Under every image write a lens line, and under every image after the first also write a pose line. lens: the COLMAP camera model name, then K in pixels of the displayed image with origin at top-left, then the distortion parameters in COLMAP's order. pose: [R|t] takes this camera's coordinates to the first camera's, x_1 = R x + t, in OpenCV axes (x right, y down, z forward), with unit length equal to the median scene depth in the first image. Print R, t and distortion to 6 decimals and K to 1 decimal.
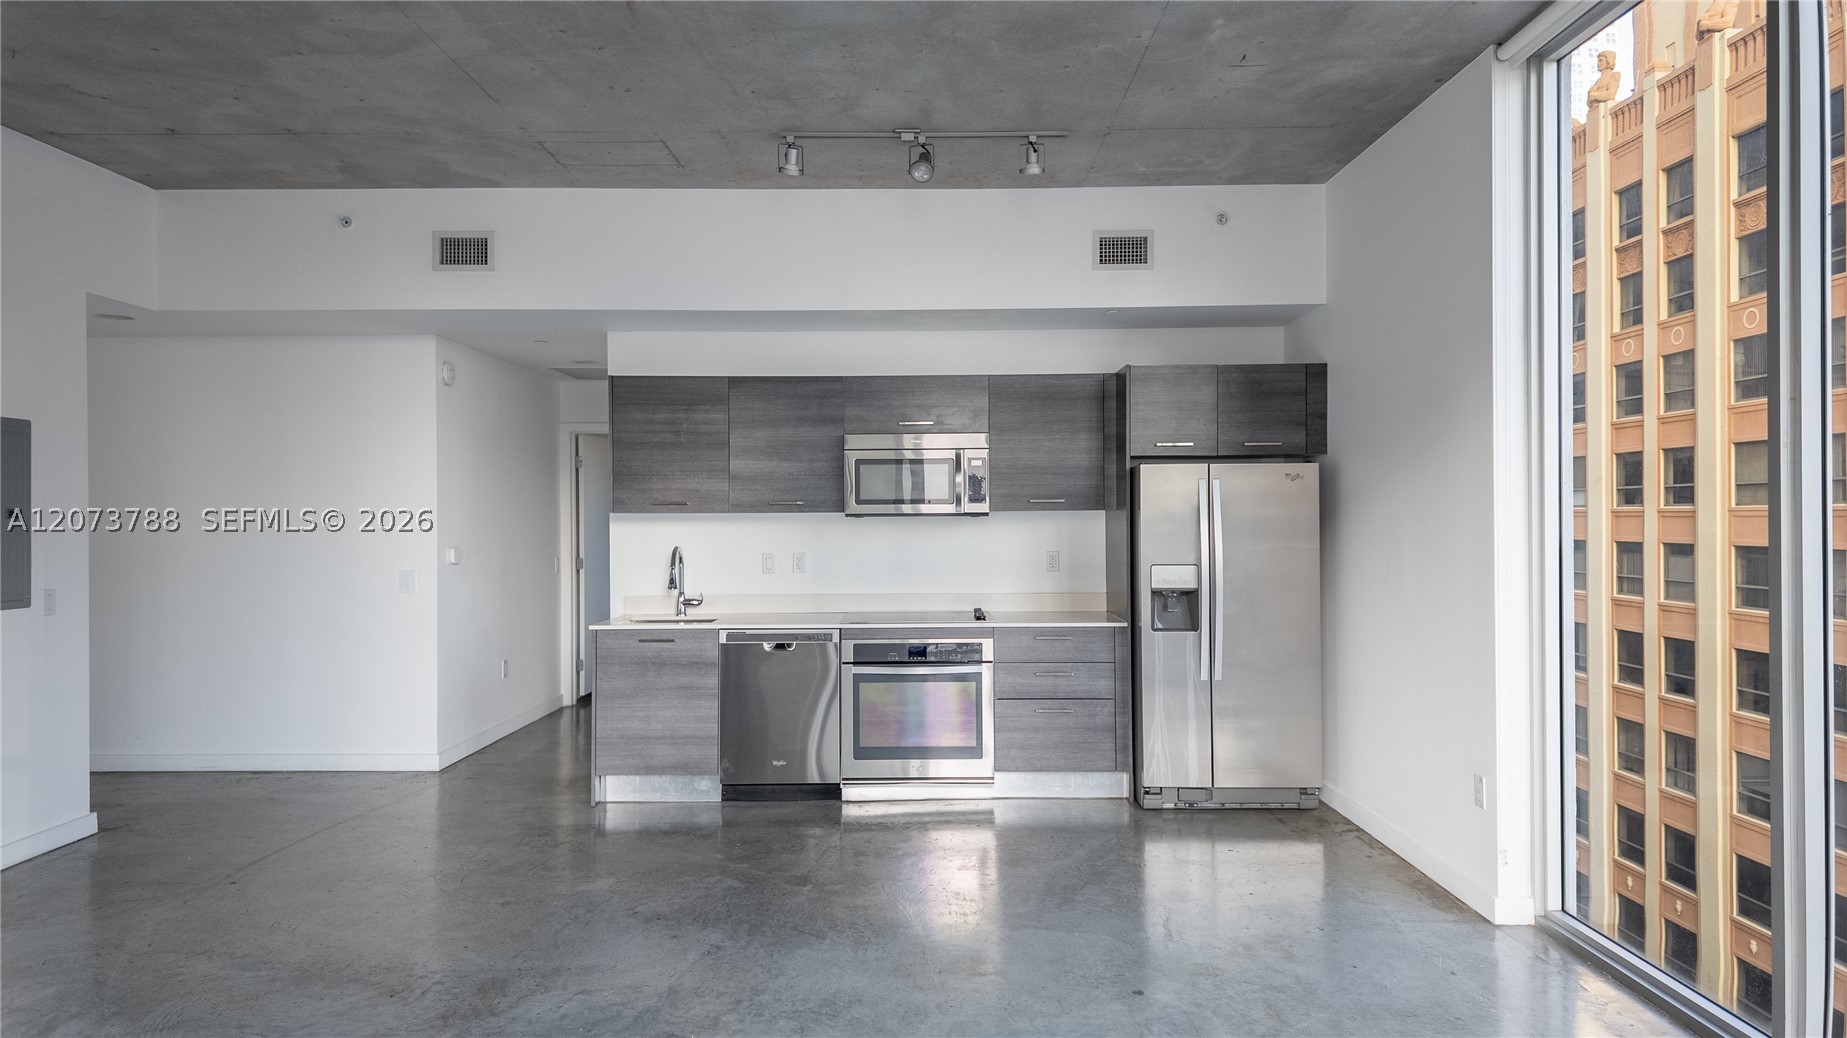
lens RADIAL K [[1072.1, 0, 928.4], [0, 1072.1, 517.6], [0, 0, 1]] dist [0.136107, -0.216843]
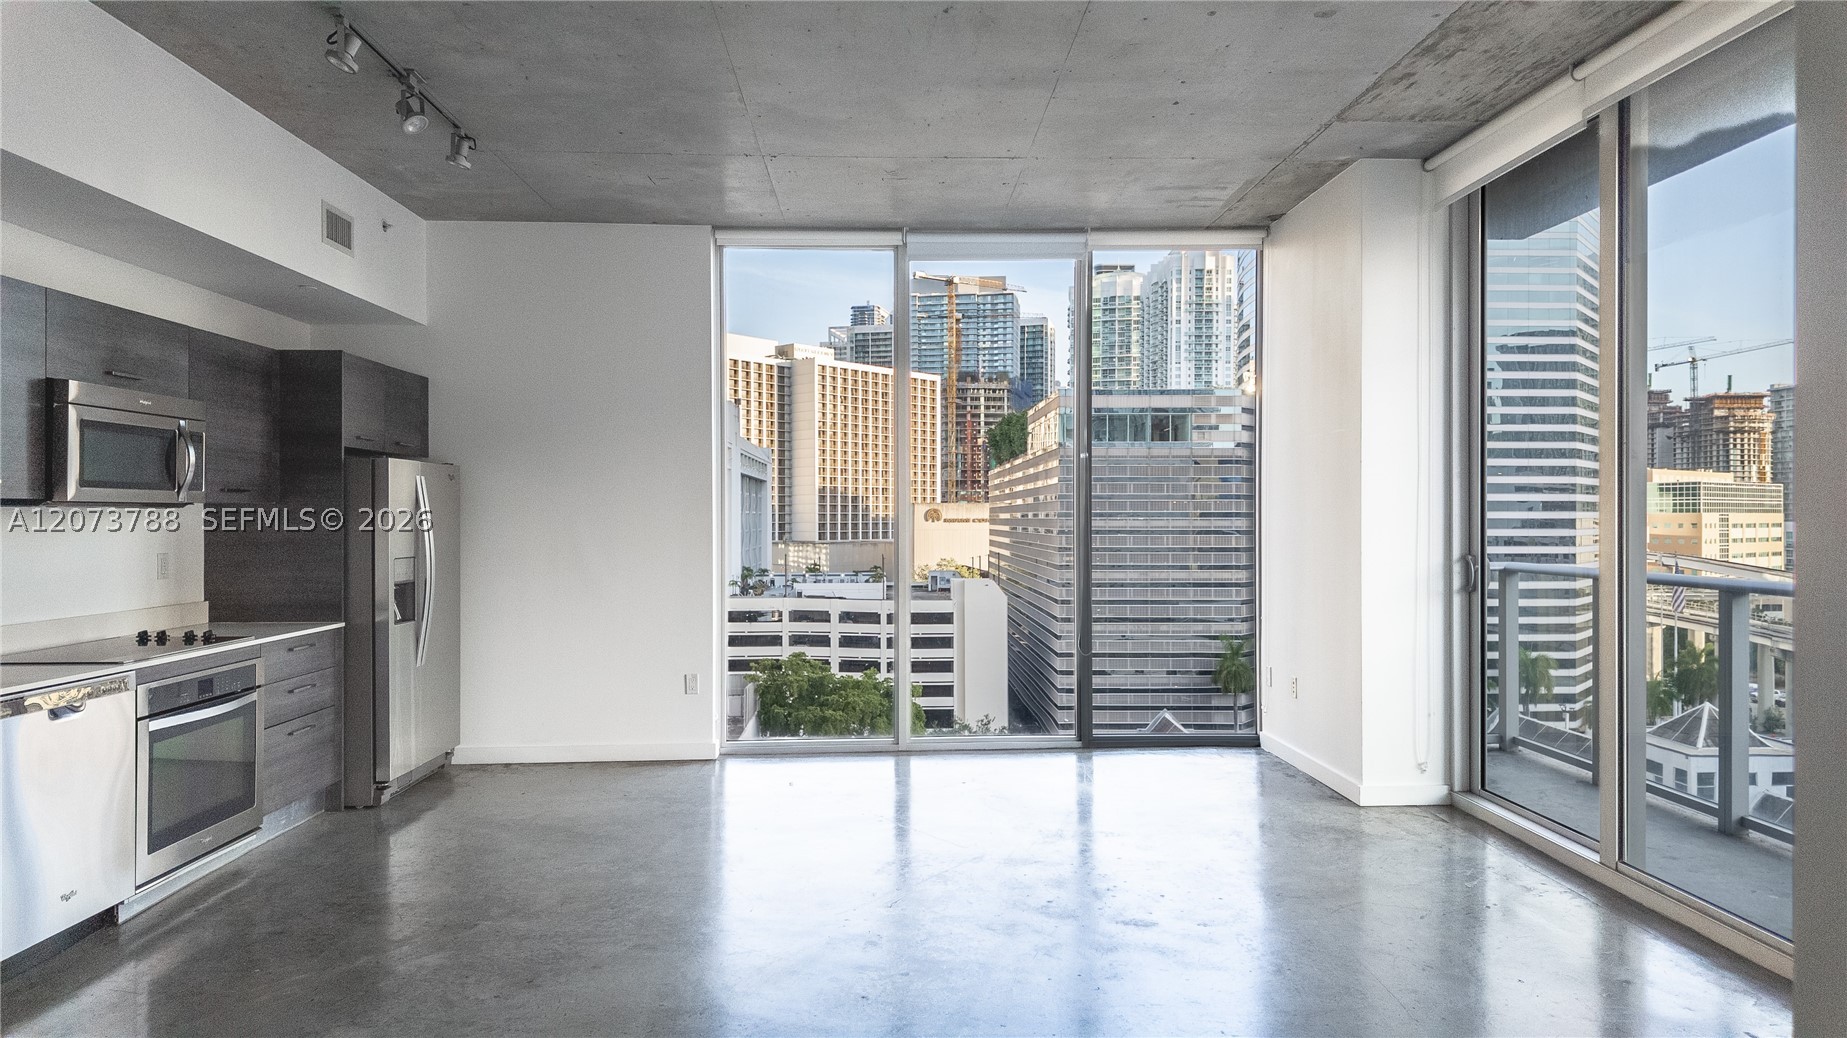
lens RADIAL K [[1074.6, 0, 923.5], [0, 1074.6, 519.0], [0, 0, 1]] dist [0.072979, -0.071313]
pose [[-0.038250, 0.004925, 0.999256, -0.796709], [0.000617, 0.999988, -0.004905, 0.011699], [-0.999268, 0.000429, -0.038253, 0.529979]]
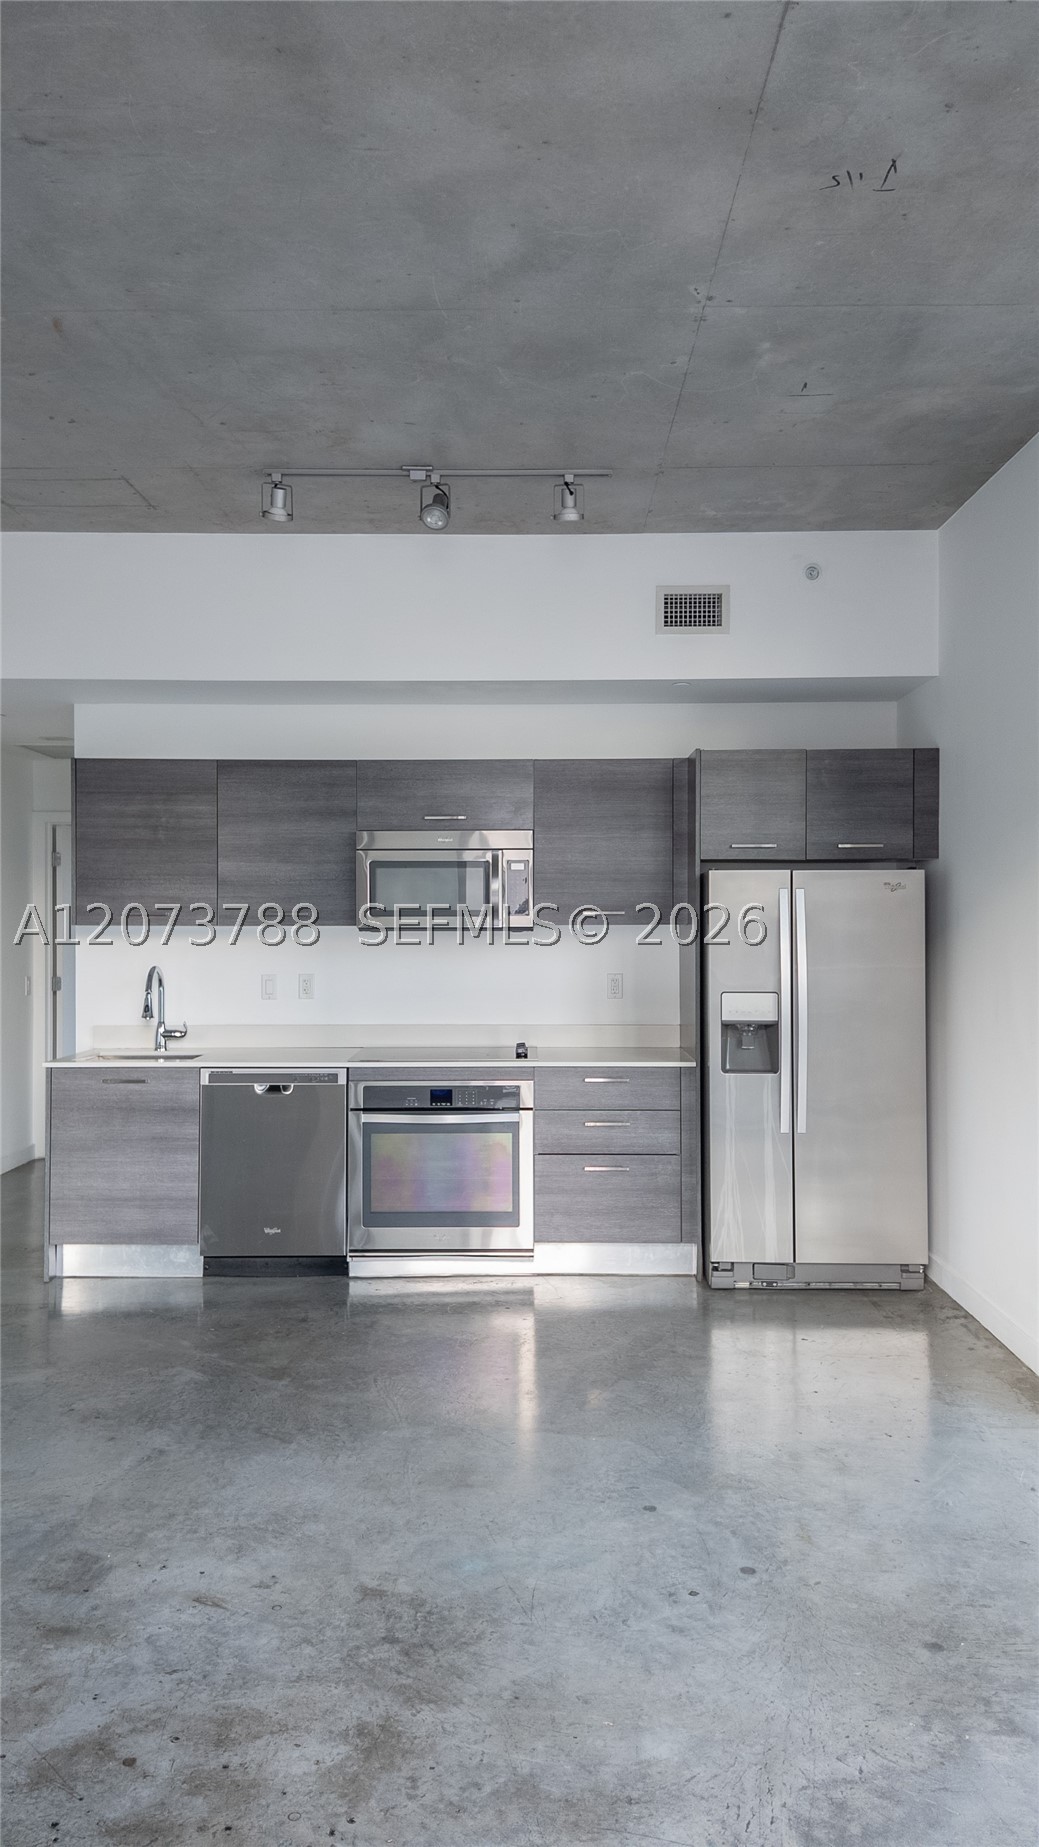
lens RADIAL K [[1341.0, 0, 525.1], [0, 1341.0, 921.7], [0, 0, 1]] dist [0.144753, -0.237239]
pose [[0.999934, 0.004791, -0.010477, 0.064369], [-0.004796, 0.999988, -0.000455, -0.008618], [0.010475, 0.000505, 0.999945, -0.029730]]
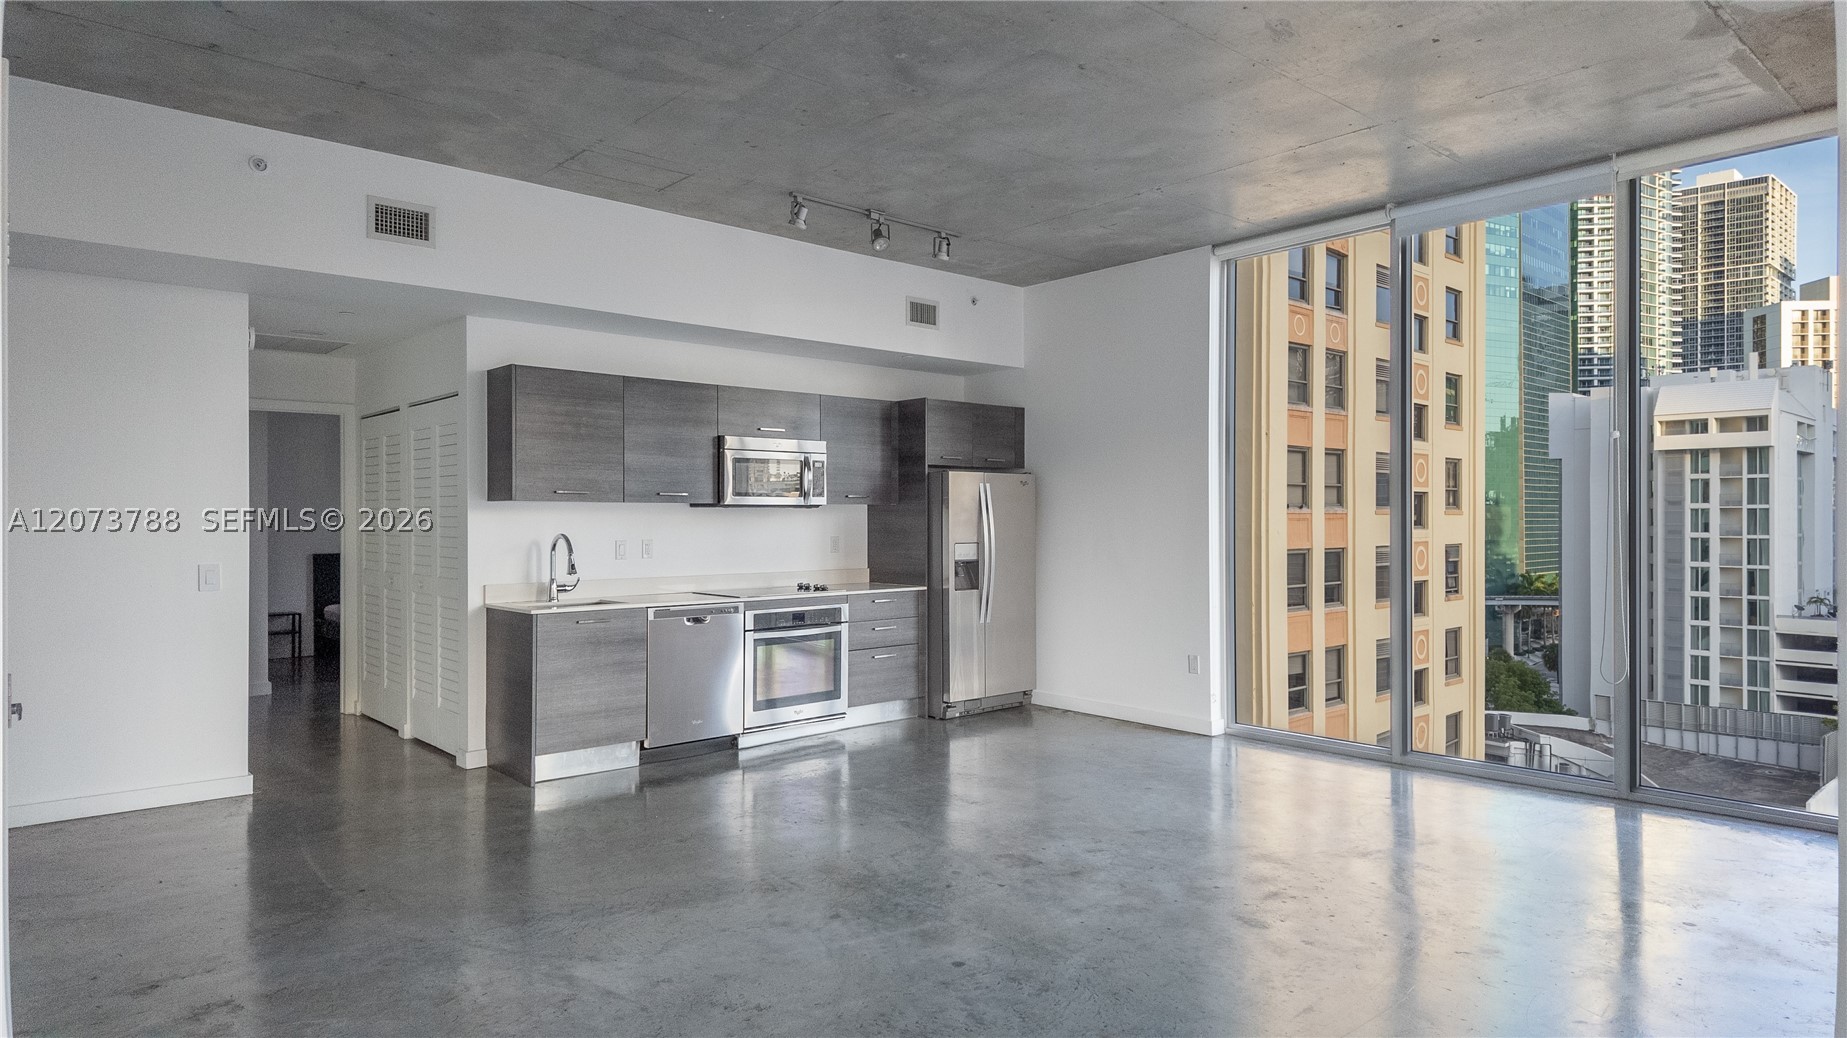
lens RADIAL K [[1072.1, 0, 928.4], [0, 1072.1, 517.6], [0, 0, 1]] dist [0.136107, -0.216843]
pose [[0.745406, 0.004038, 0.666598, -0.720211], [-0.003033, 0.999992, -0.002666, 0.013848], [-0.666604, -0.000034, 0.745412, -0.012398]]
